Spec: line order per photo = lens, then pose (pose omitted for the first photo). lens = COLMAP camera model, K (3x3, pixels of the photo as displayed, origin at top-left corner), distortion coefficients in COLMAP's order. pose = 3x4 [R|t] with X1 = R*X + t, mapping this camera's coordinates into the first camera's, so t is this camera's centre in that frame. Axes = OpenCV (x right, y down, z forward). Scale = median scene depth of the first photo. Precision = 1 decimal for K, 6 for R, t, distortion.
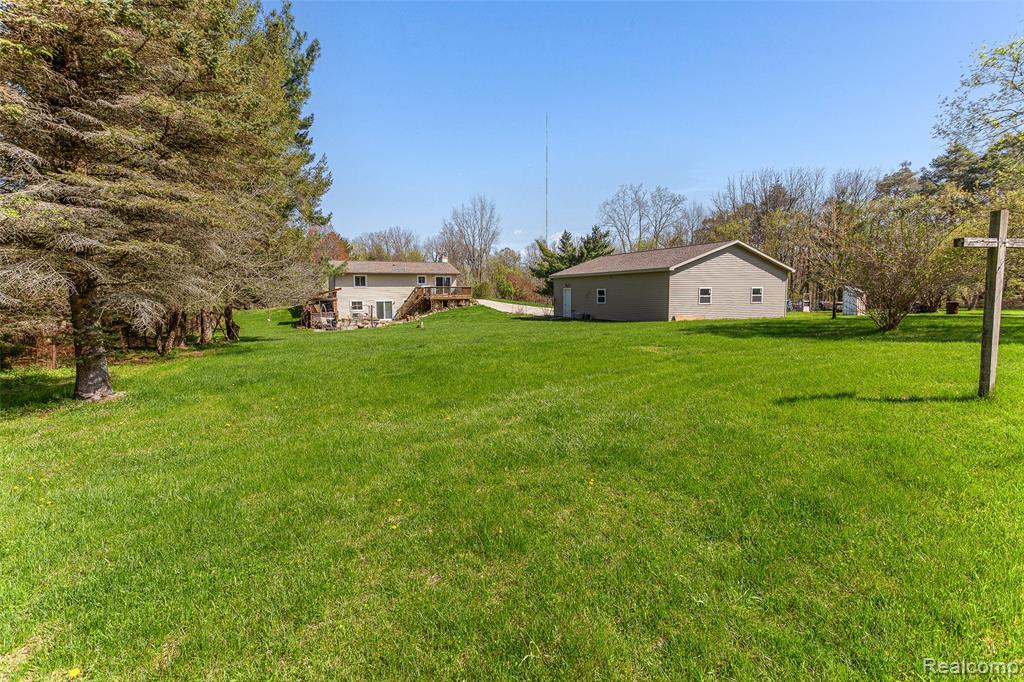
lens RADIAL K [[488.7, 0, 512.0], [0, 488.7, 341.0], [0, 0, 1]] dist [0.017427, 0.000479]
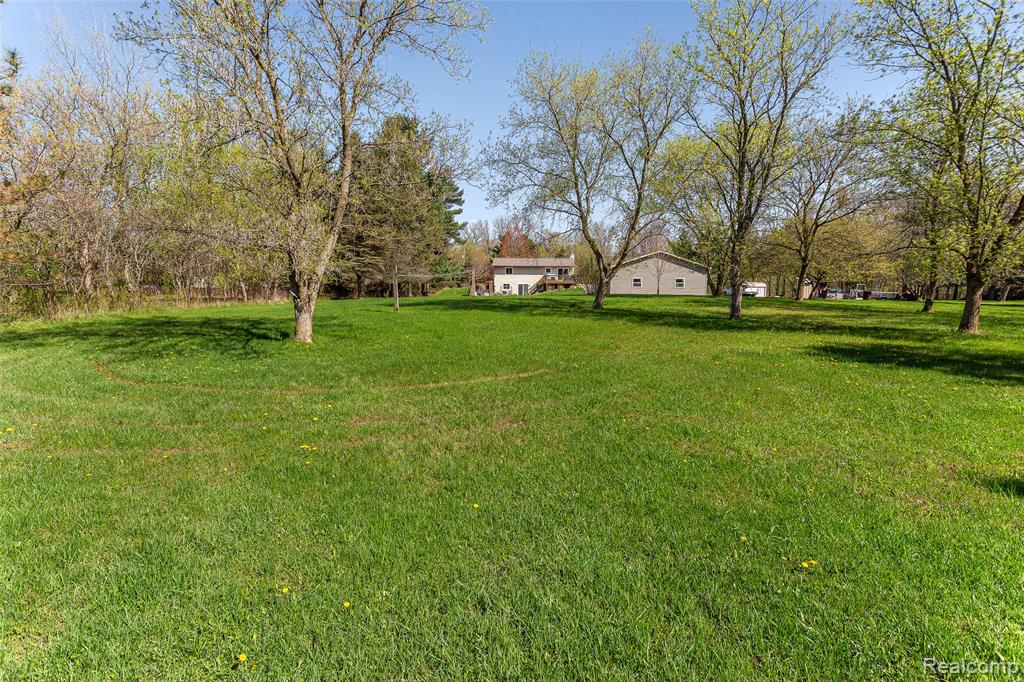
lens RADIAL K [[488.7, 0, 512.0], [0, 488.7, 341.0], [0, 0, 1]] dist [0.017427, 0.000479]
pose [[0.887985, 0.069489, -0.454592, 0.444388], [-0.055839, 0.997496, 0.043403, 0.036065], [0.456470, -0.013157, 0.889641, -0.426370]]
